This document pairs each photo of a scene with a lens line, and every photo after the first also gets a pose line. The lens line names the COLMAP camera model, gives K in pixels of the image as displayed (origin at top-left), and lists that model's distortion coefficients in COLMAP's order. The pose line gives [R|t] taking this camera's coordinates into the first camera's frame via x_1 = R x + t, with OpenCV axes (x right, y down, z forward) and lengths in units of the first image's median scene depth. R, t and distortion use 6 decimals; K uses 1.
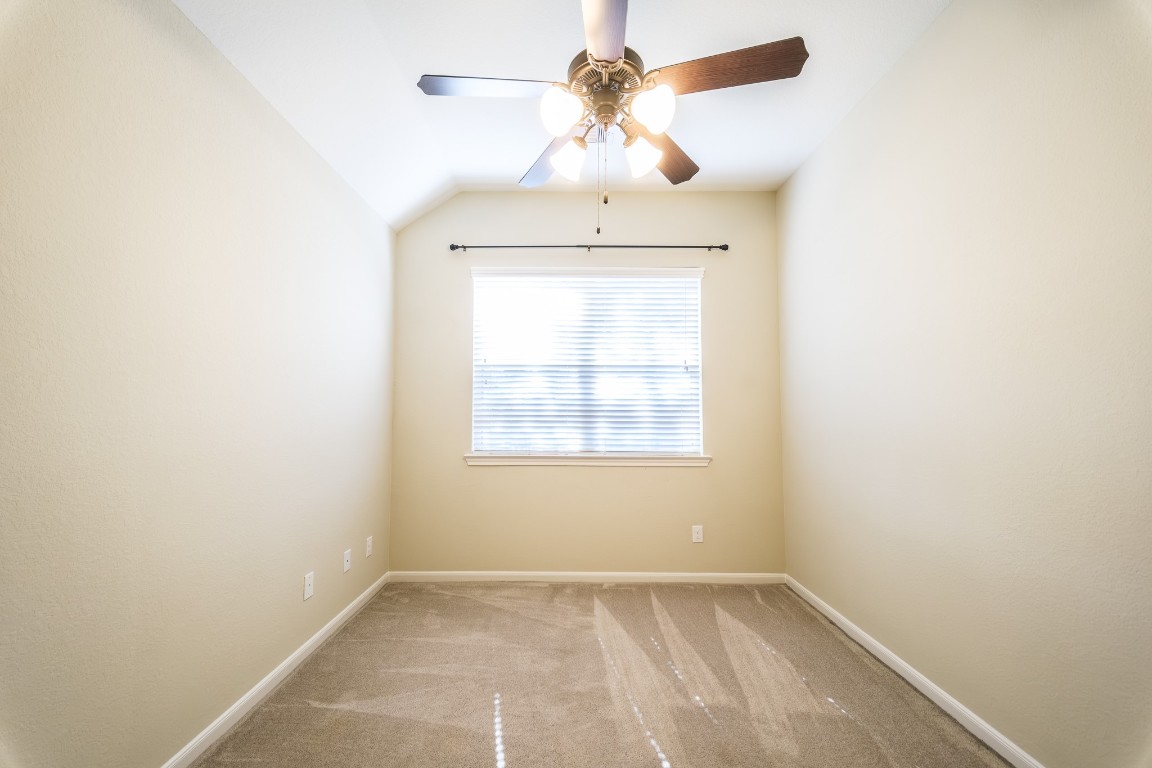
lens RADIAL K [[455.4, 0, 569.8], [0, 455.4, 384.5], [0, 0, 1]] dist [0.003633, -0.000406]
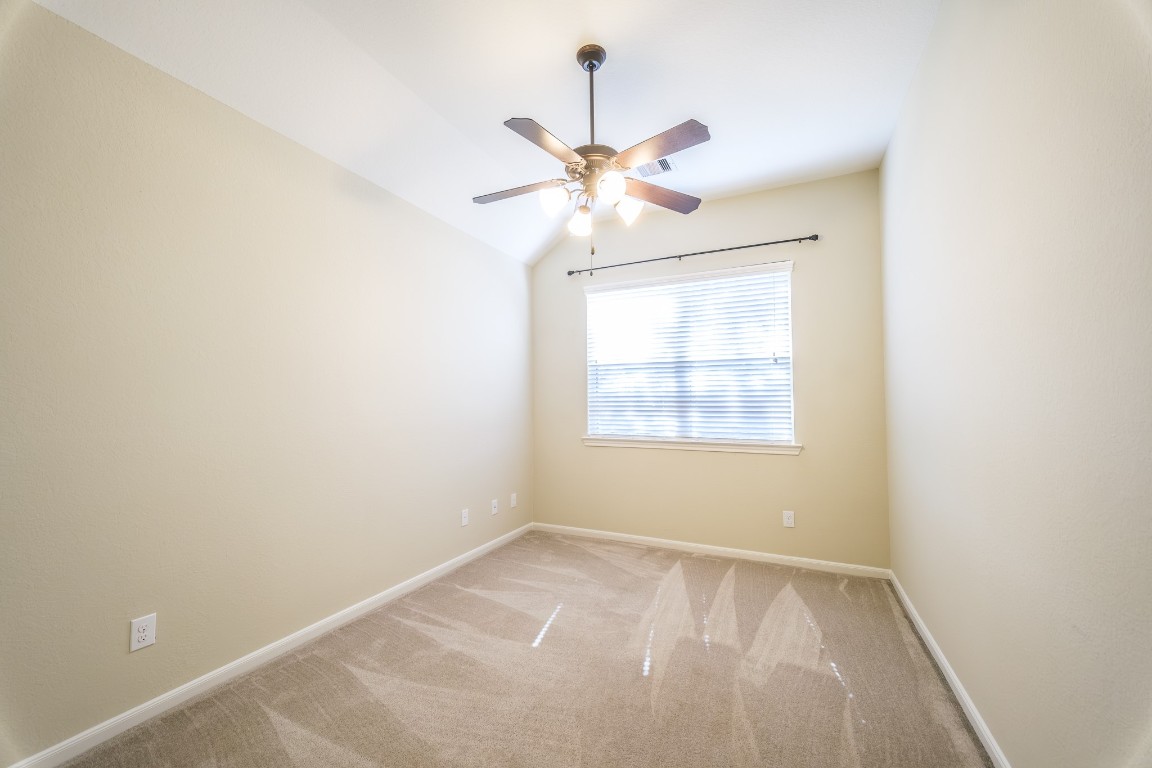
lens RADIAL K [[455.4, 0, 569.8], [0, 455.4, 384.5], [0, 0, 1]] dist [0.003633, -0.000406]
pose [[0.899944, -0.022936, -0.435401, 0.287522], [0.034243, 0.999249, 0.018138, -0.015250], [0.434658, -0.031232, 0.900054, -0.143311]]
